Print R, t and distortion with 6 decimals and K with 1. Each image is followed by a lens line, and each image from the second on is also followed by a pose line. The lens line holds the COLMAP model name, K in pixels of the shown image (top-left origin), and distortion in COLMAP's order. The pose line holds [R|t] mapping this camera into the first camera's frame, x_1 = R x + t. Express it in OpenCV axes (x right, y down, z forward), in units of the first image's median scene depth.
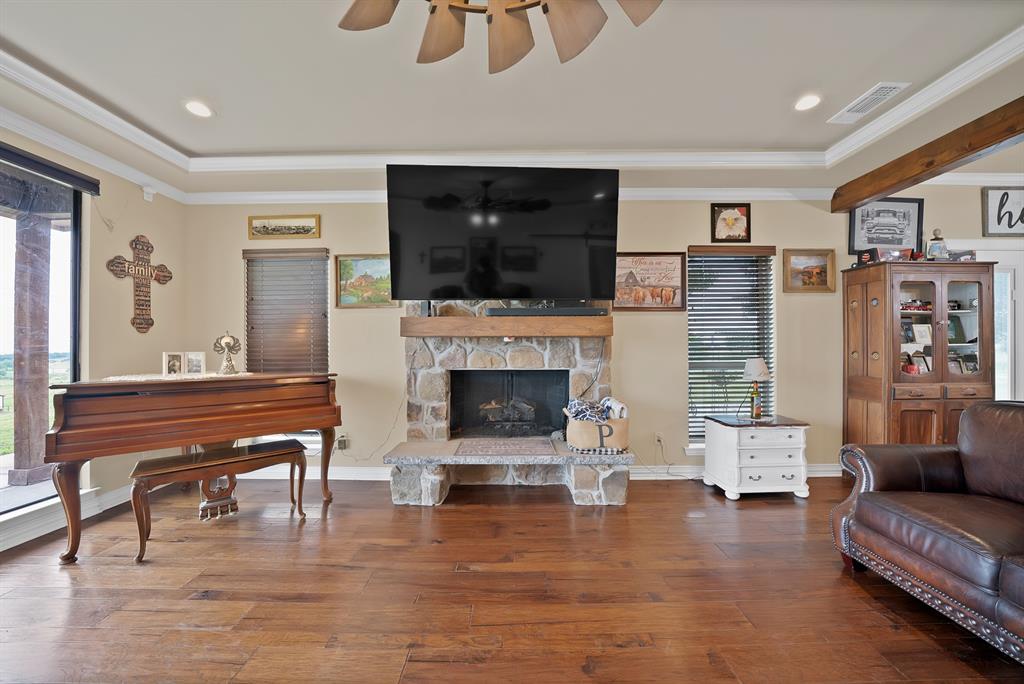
lens RADIAL K [[372.8, 0, 508.7], [0, 372.8, 344.4], [0, 0, 1]] dist [-0.025956, 0.002624]
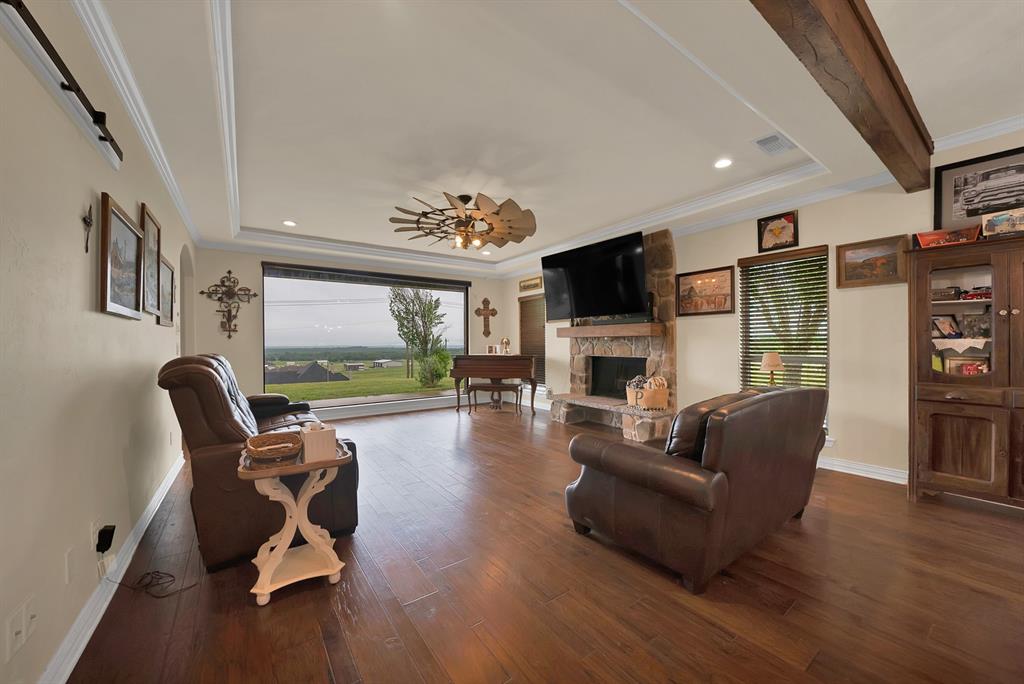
lens RADIAL K [[372.8, 0, 510.0], [0, 372.8, 345.3], [0, 0, 1]] dist [-0.025956, 0.002624]
pose [[0.585477, 0.004248, -0.810678, 1.059803], [0.010365, 0.999865, 0.012725, -0.007850], [0.810623, -0.015852, 0.585354, -0.331557]]
